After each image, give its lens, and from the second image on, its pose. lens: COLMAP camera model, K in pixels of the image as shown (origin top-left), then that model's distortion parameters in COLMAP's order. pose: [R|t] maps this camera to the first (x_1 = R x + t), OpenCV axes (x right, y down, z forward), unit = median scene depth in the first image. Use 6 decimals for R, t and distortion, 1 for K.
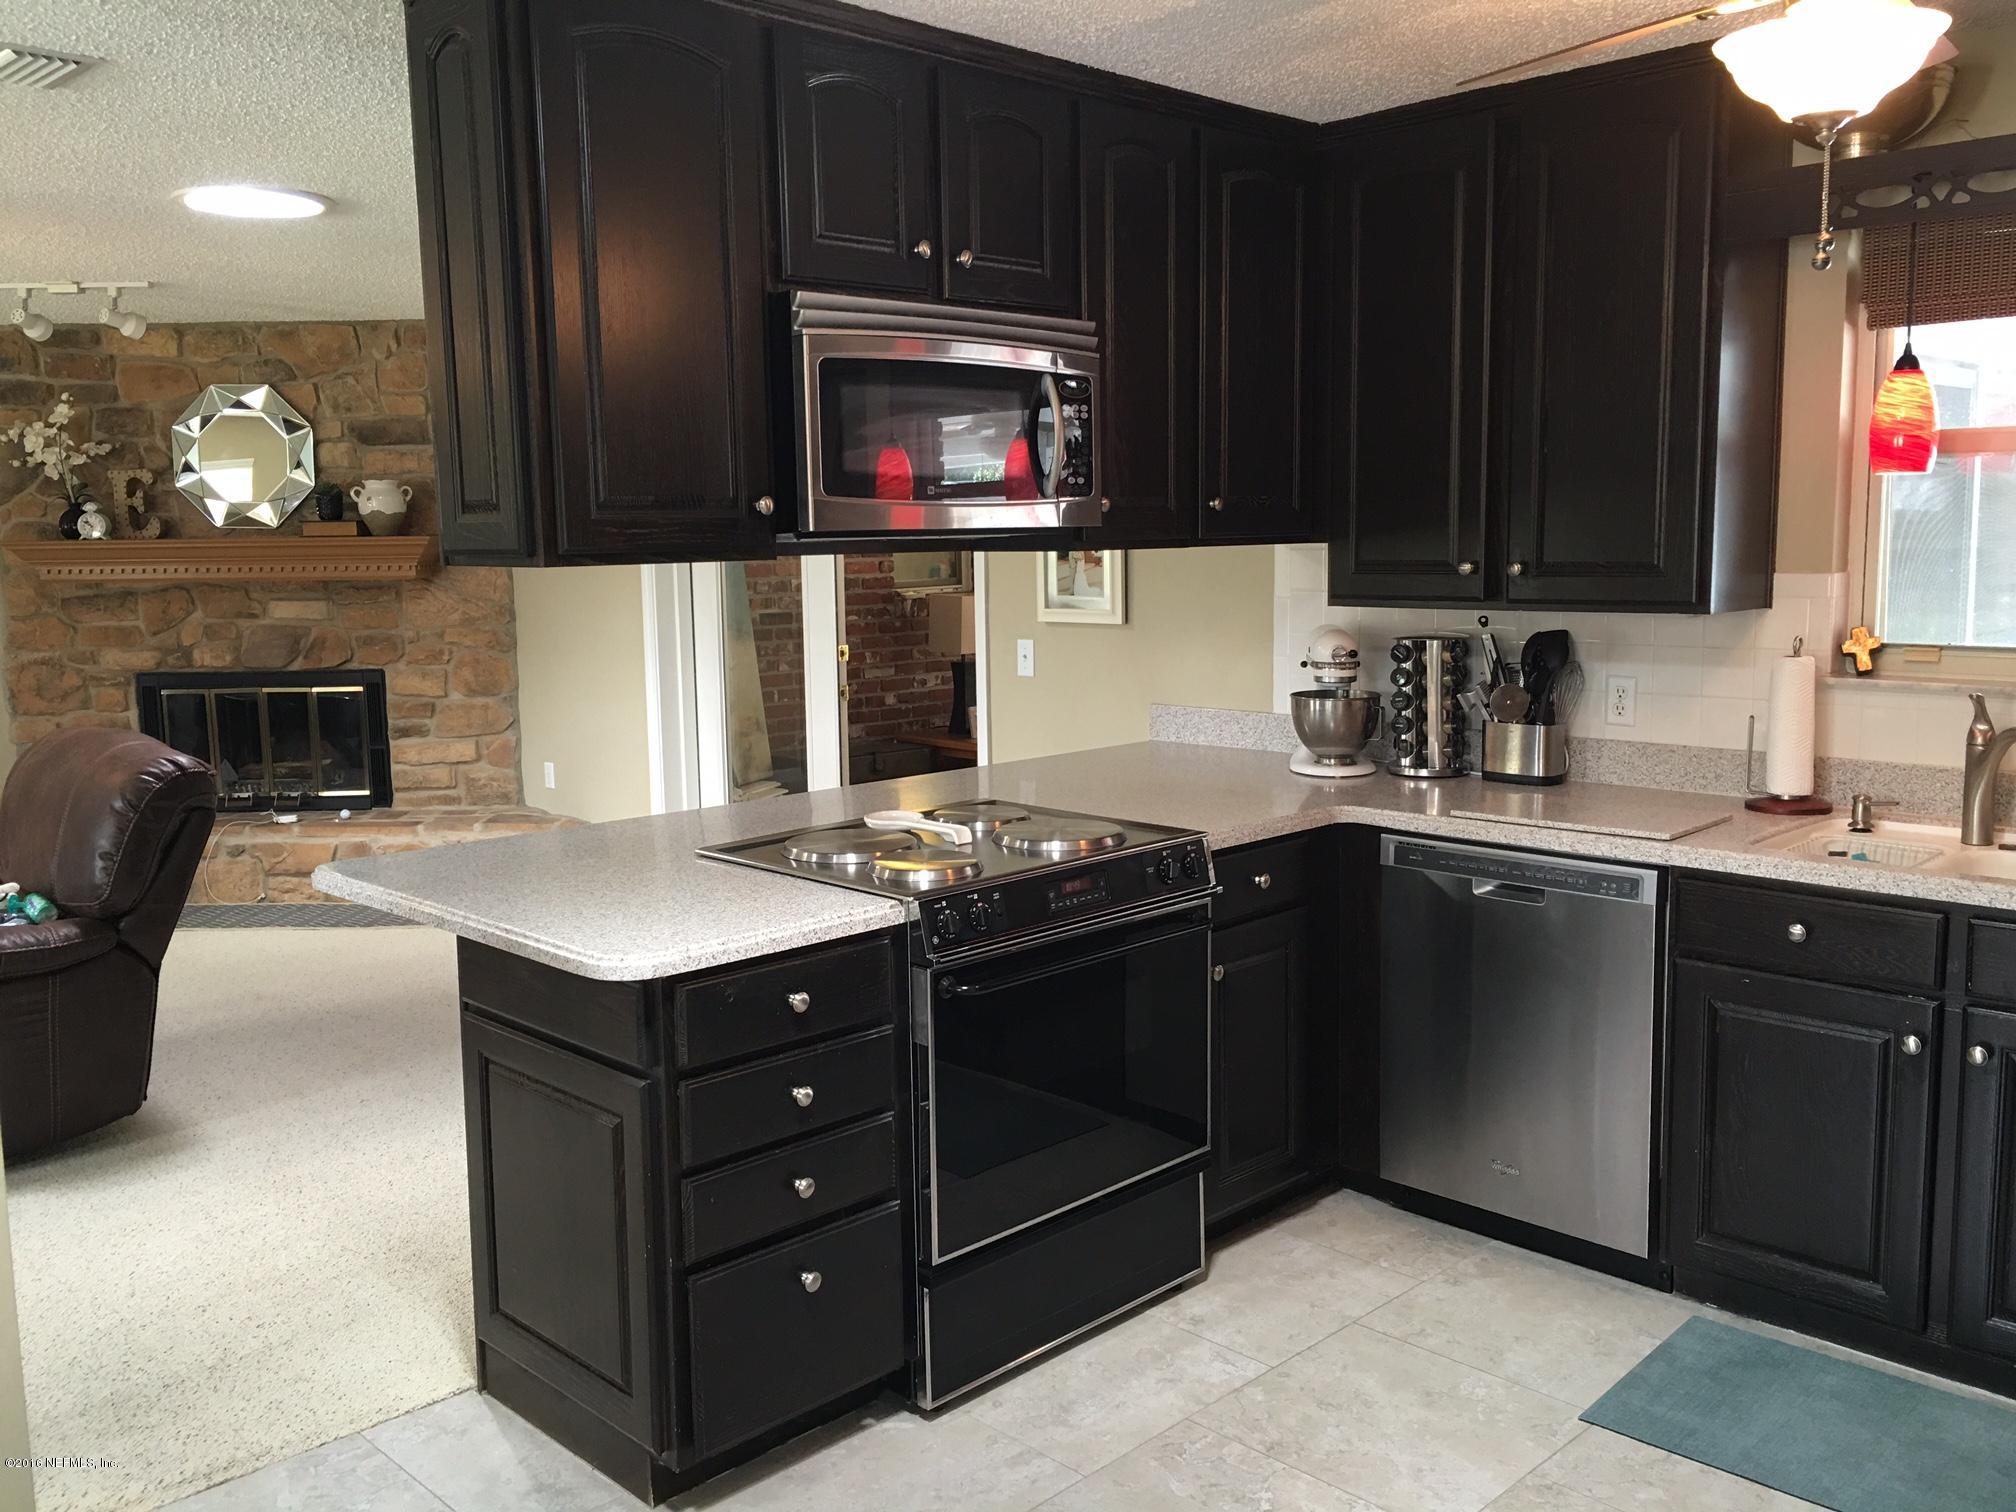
lens RADIAL K [[1743.9, 0, 978.6], [0, 1743.9, 755.9], [0, 0, 1]] dist [0.059172, -0.075395]
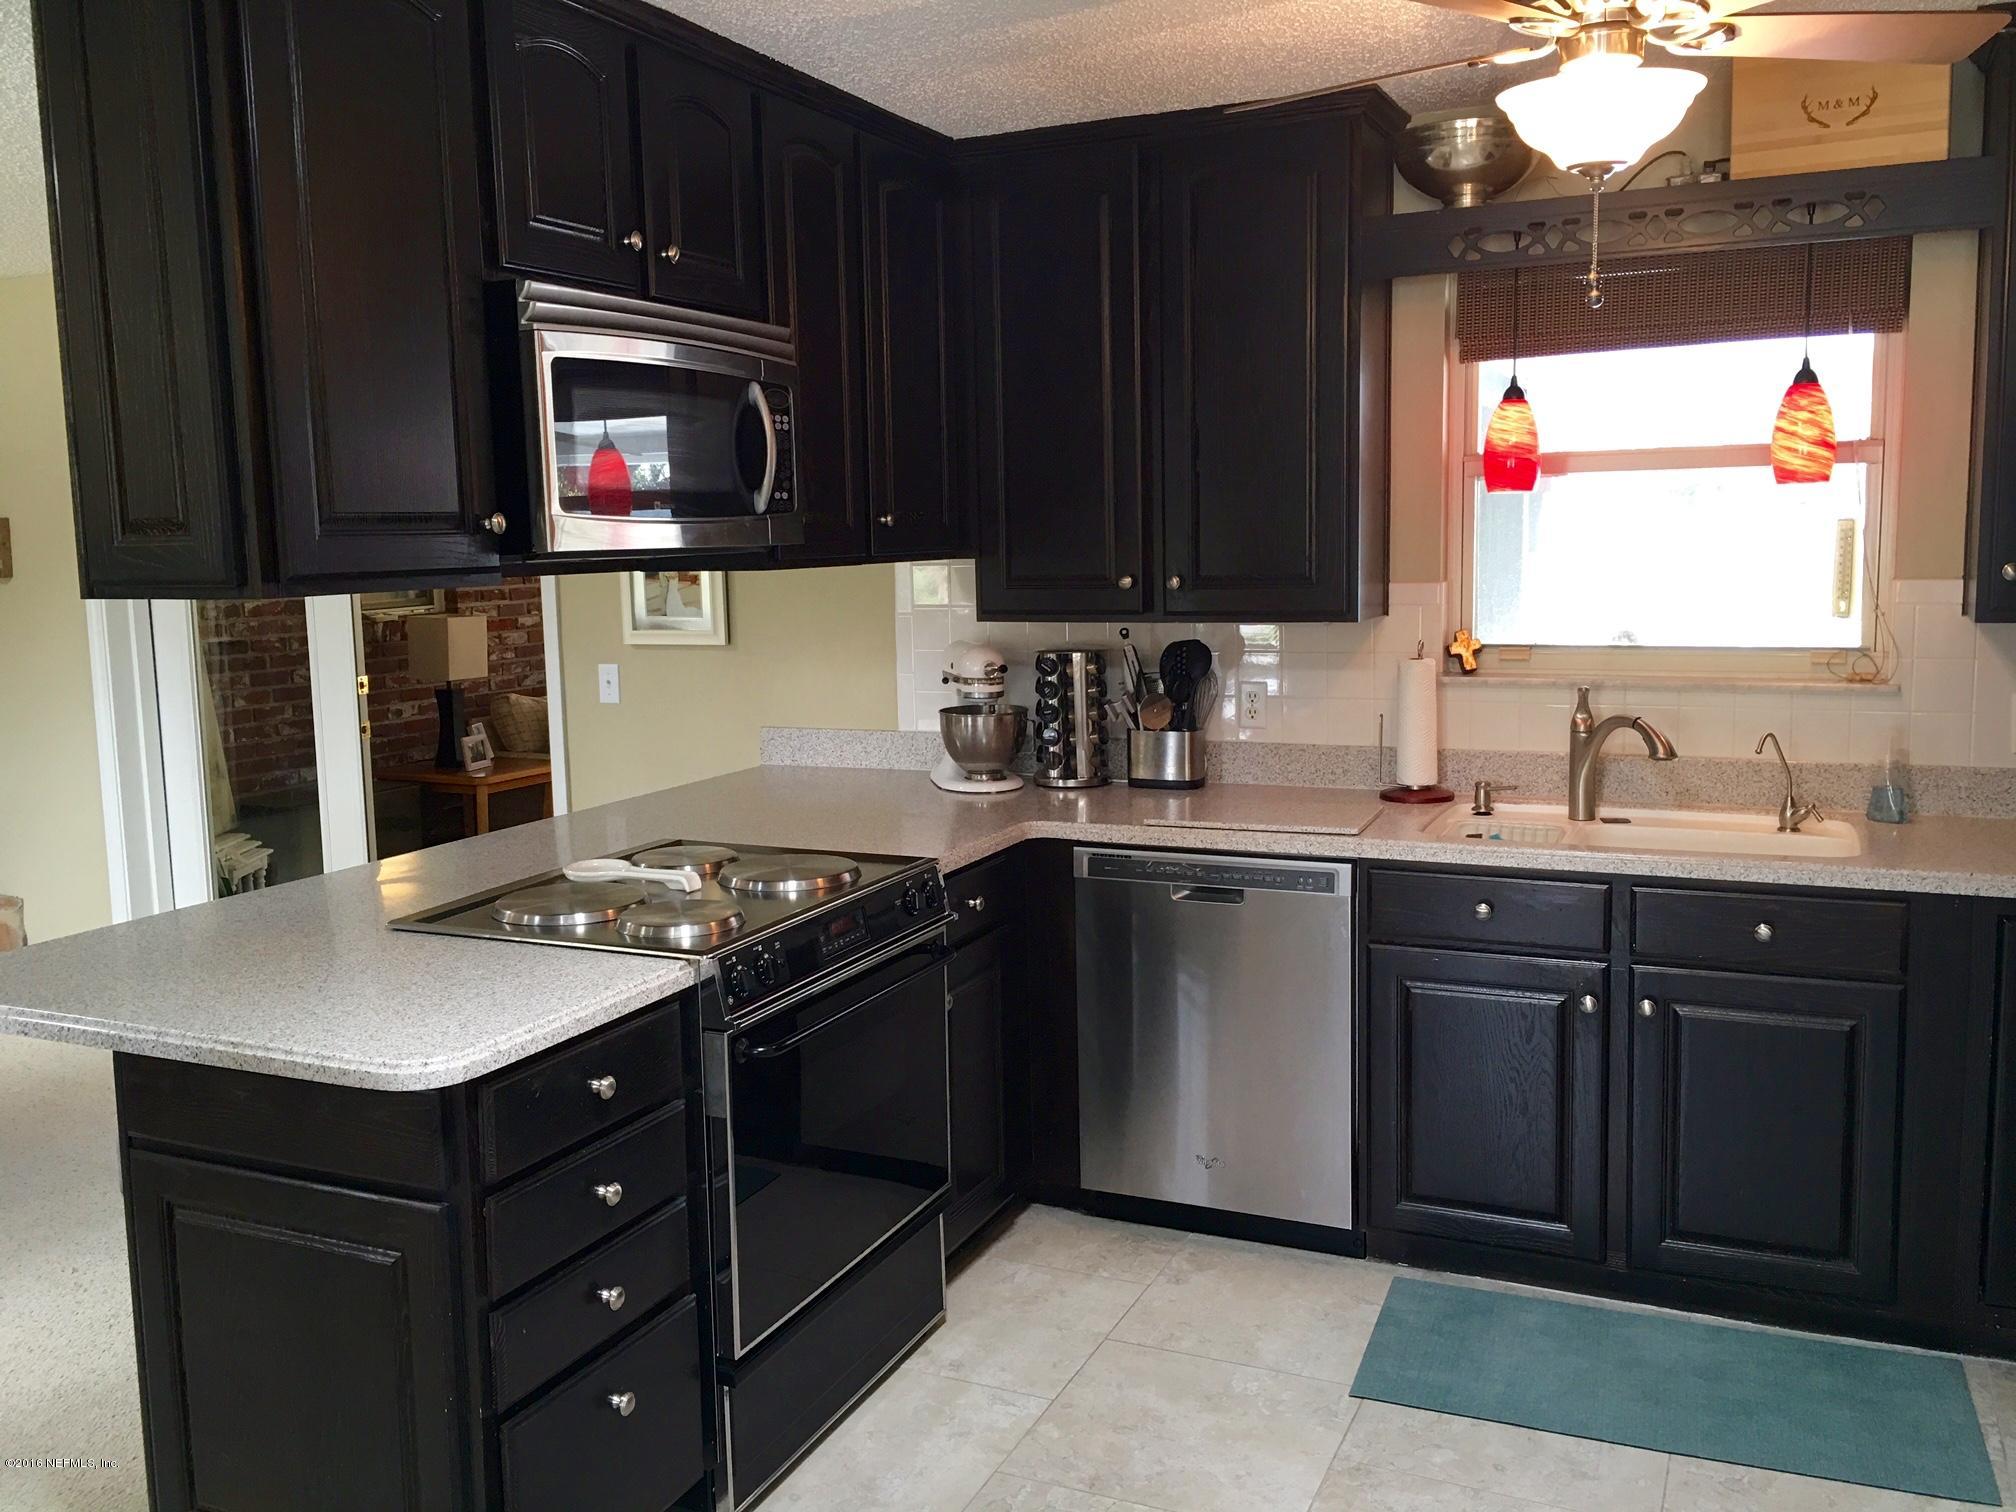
lens RADIAL K [[1743.9, 0, 994.4], [0, 1743.9, 743.5], [0, 0, 1]] dist [0.059172, -0.075395]
pose [[0.931836, -0.049006, 0.359555, -0.190488], [0.054078, 0.998528, -0.004056, -0.014757], [-0.358827, 0.023223, 0.933115, 0.086493]]
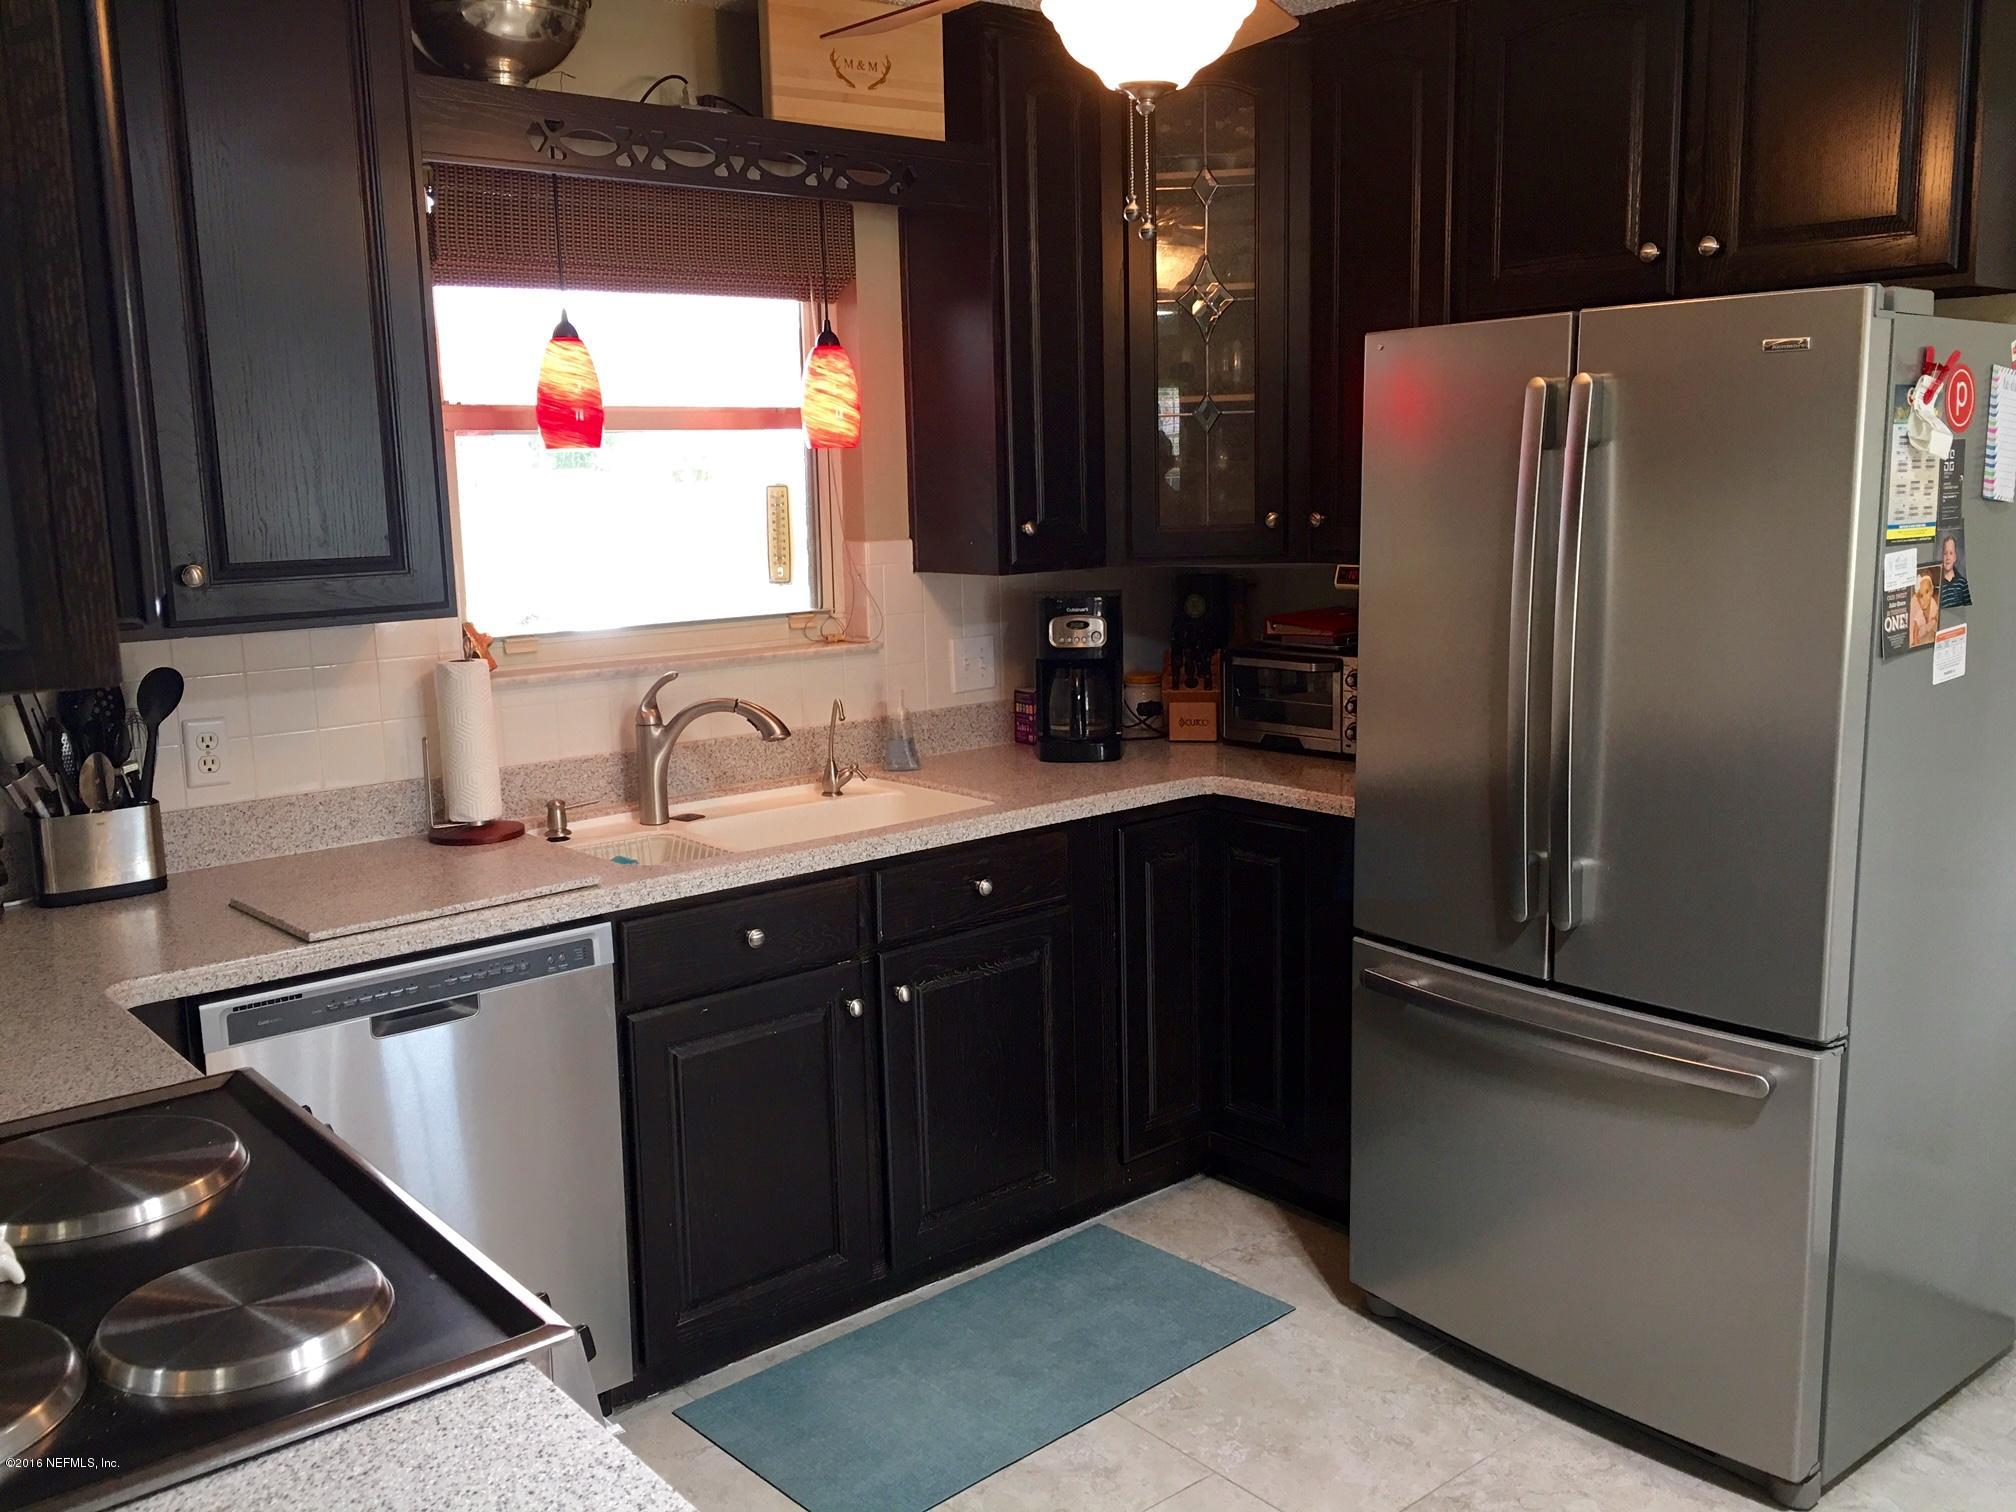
lens RADIAL K [[1743.9, 0, 1038.2], [0, 1743.9, 742.2], [0, 0, 1]] dist [0.059172, -0.075395]
pose [[0.058436, -0.141648, 0.988191, -0.401685], [0.152512, 0.979529, 0.131387, -0.094178], [-0.986573, 0.143033, 0.078842, 0.716000]]
